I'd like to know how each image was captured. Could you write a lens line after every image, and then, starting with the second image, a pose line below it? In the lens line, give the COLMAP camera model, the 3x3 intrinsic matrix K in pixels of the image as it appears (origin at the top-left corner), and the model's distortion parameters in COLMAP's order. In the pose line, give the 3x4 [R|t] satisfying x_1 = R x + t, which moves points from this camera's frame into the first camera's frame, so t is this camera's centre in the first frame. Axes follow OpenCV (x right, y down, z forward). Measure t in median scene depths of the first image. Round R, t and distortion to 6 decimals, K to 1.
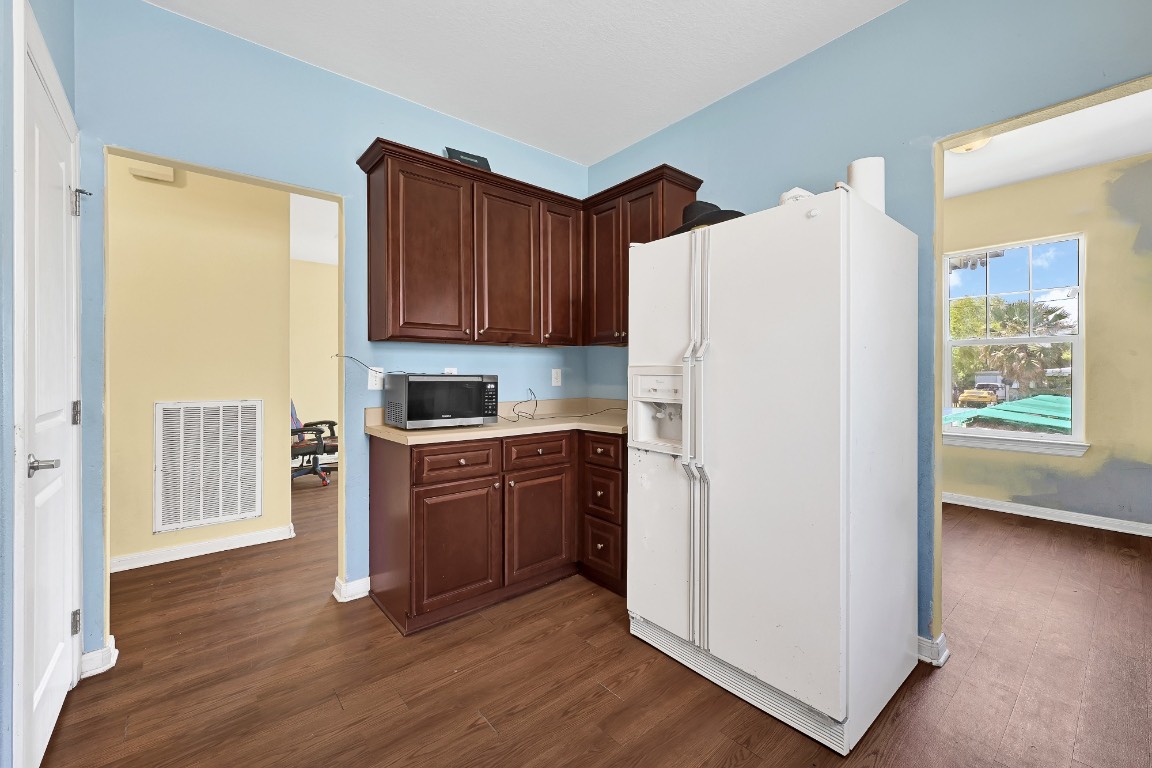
lens RADIAL K [[475.9, 0, 576.0], [0, 475.9, 384.0], [0, 0, 1]] dist [0.000402, 0.000030]
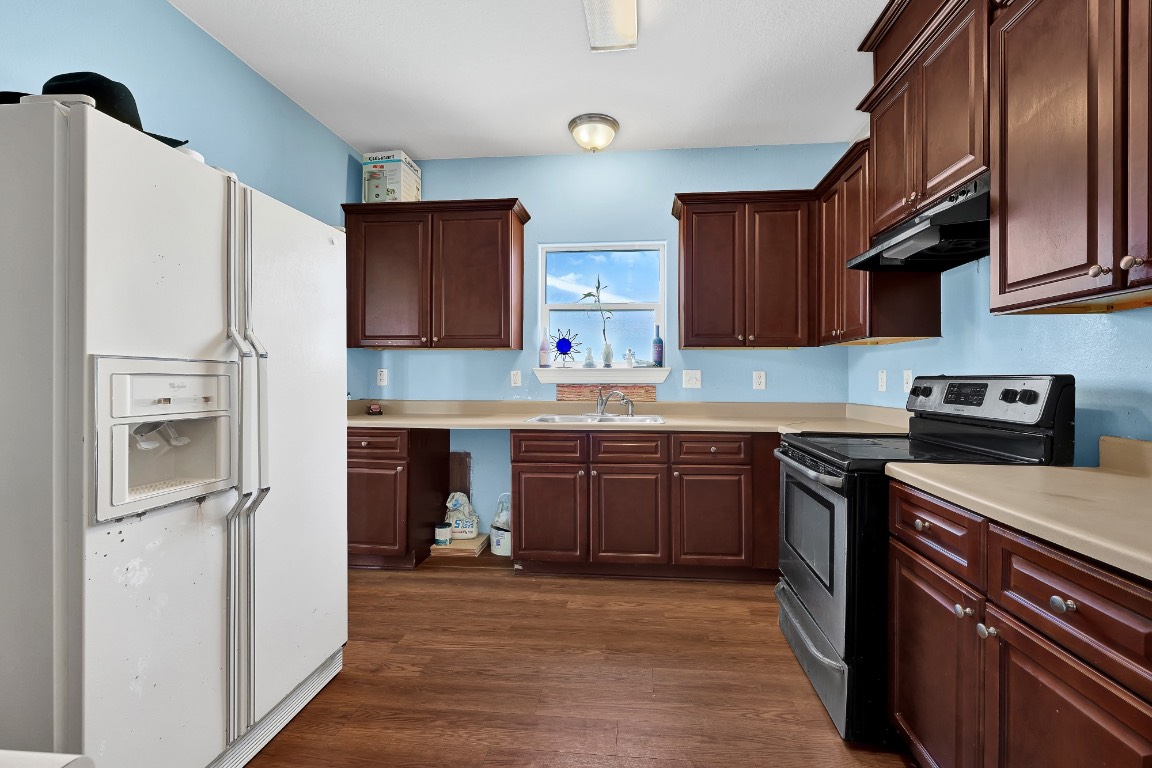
lens RADIAL K [[475.9, 0, 576.0], [0, 475.9, 384.0], [0, 0, 1]] dist [0.000402, 0.000030]
pose [[-0.678522, -0.015849, 0.734409, -0.231707], [0.005285, 0.999636, 0.026456, -0.007762], [-0.734561, 0.021832, -0.678191, 0.397090]]
